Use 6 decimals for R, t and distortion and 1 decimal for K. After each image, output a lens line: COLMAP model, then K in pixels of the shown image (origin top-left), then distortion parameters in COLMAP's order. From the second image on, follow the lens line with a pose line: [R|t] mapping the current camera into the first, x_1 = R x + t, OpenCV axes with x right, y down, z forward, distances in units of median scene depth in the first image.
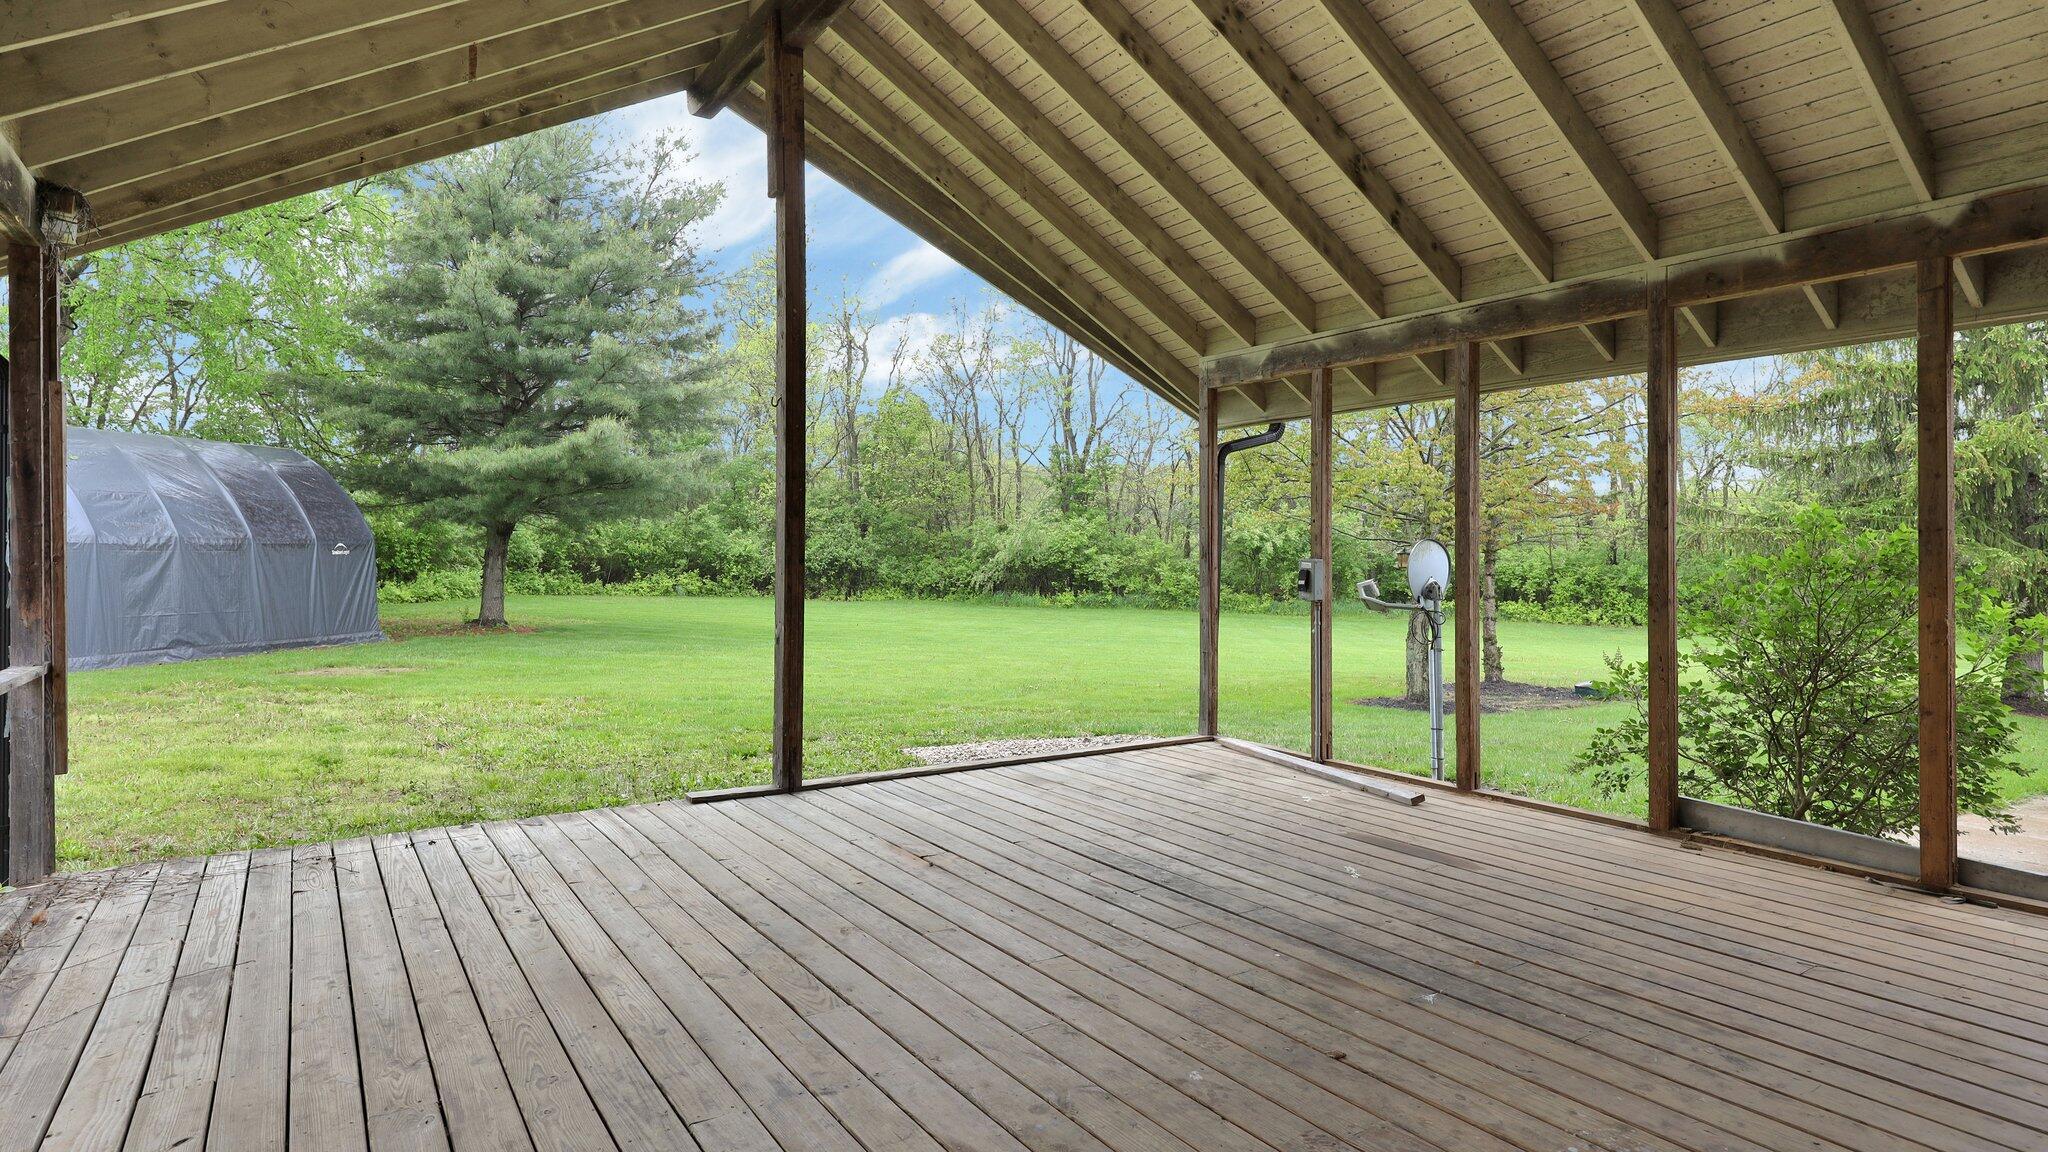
lens RADIAL K [[1093.4, 0, 1027.3], [0, 1093.4, 574.6], [0, 0, 1]] dist [0.001413, -0.001838]
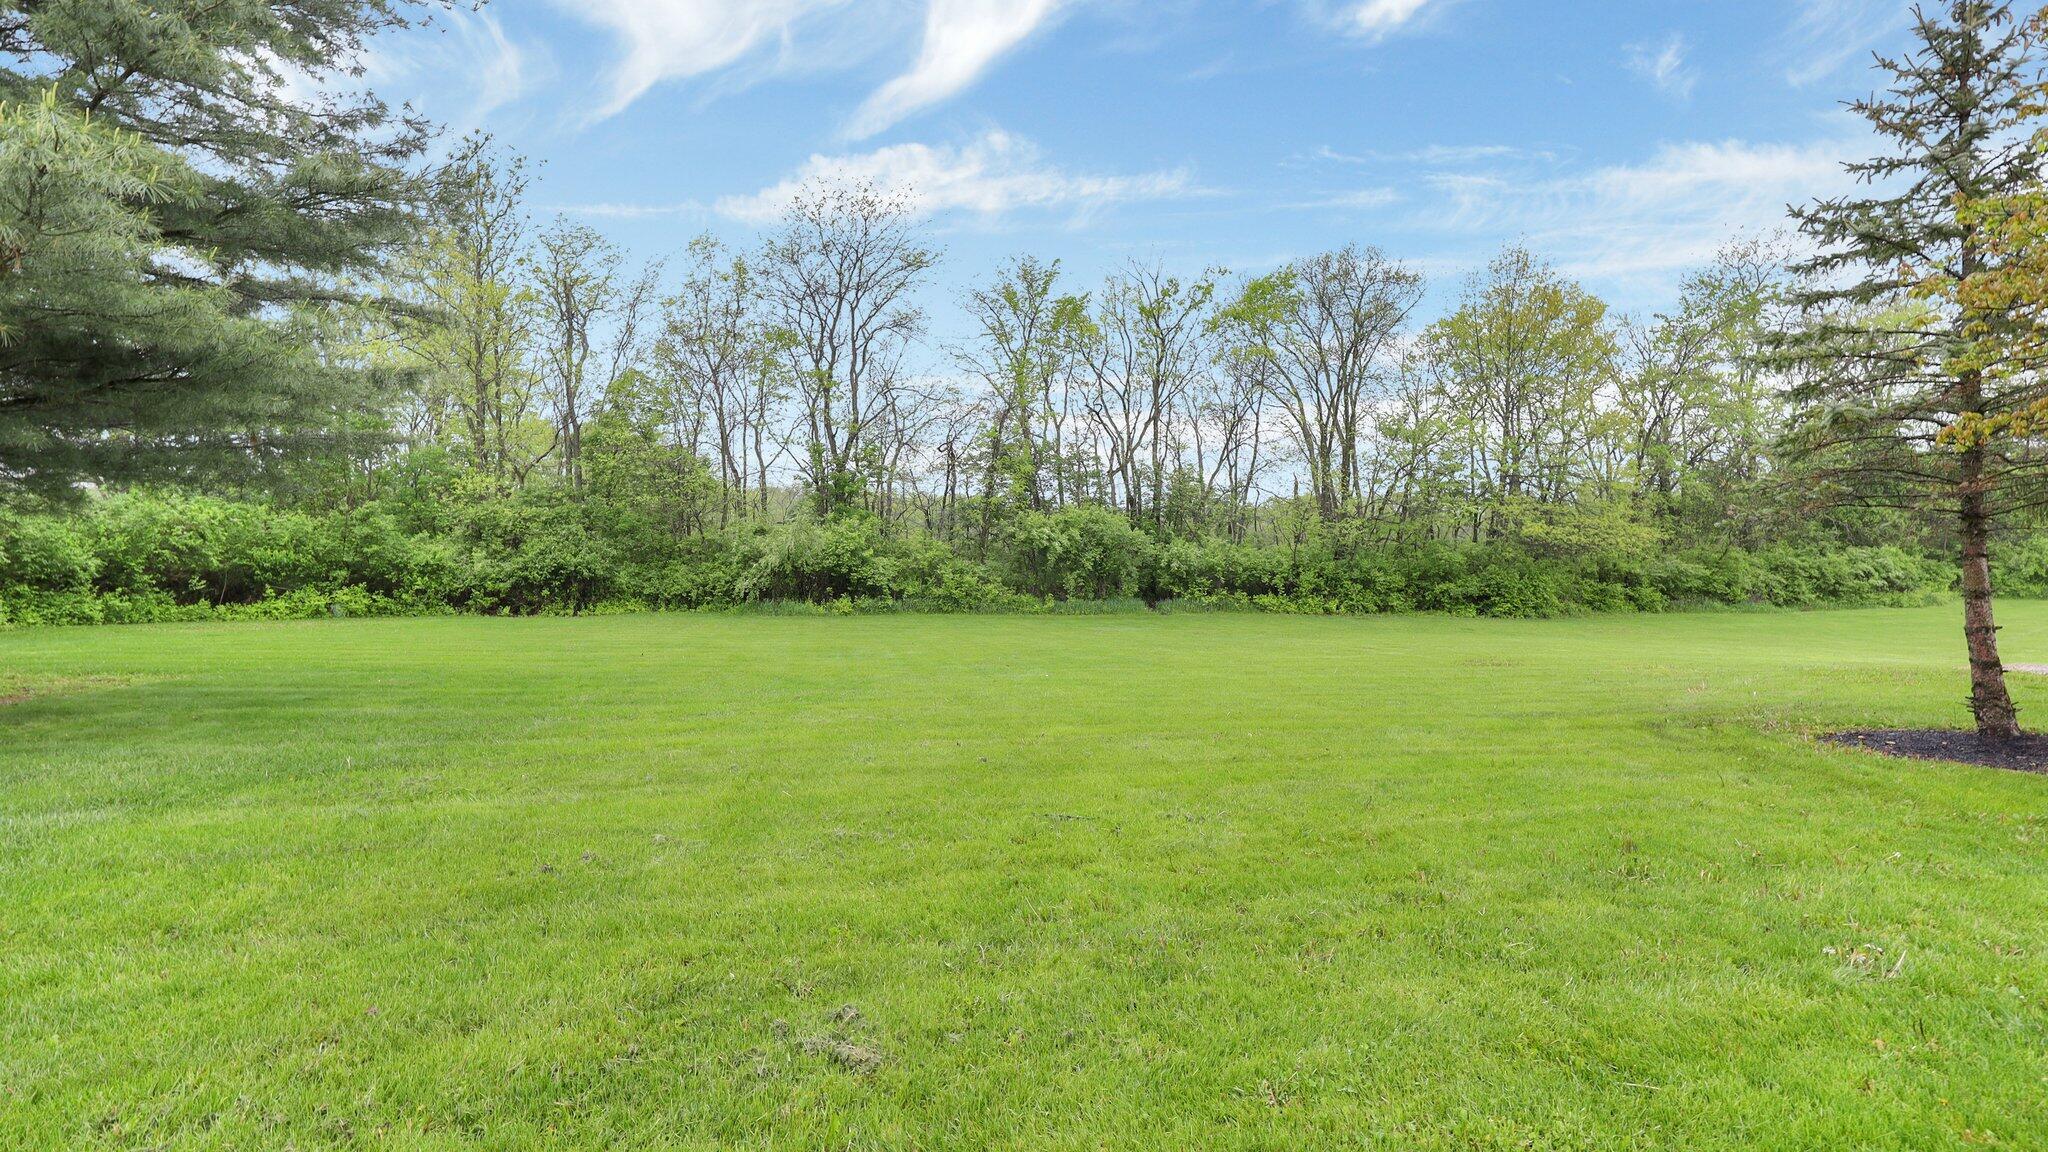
lens RADIAL K [[846.1, 0, 1012.5], [0, 846.1, 592.2], [0, 0, 1]] dist [-0.004523, 0.000157]
pose [[0.939106, -0.026638, 0.342594, -0.073954], [0.022243, 0.999612, 0.016752, 0.002166], [-0.342907, -0.008112, 0.939334, 0.277769]]
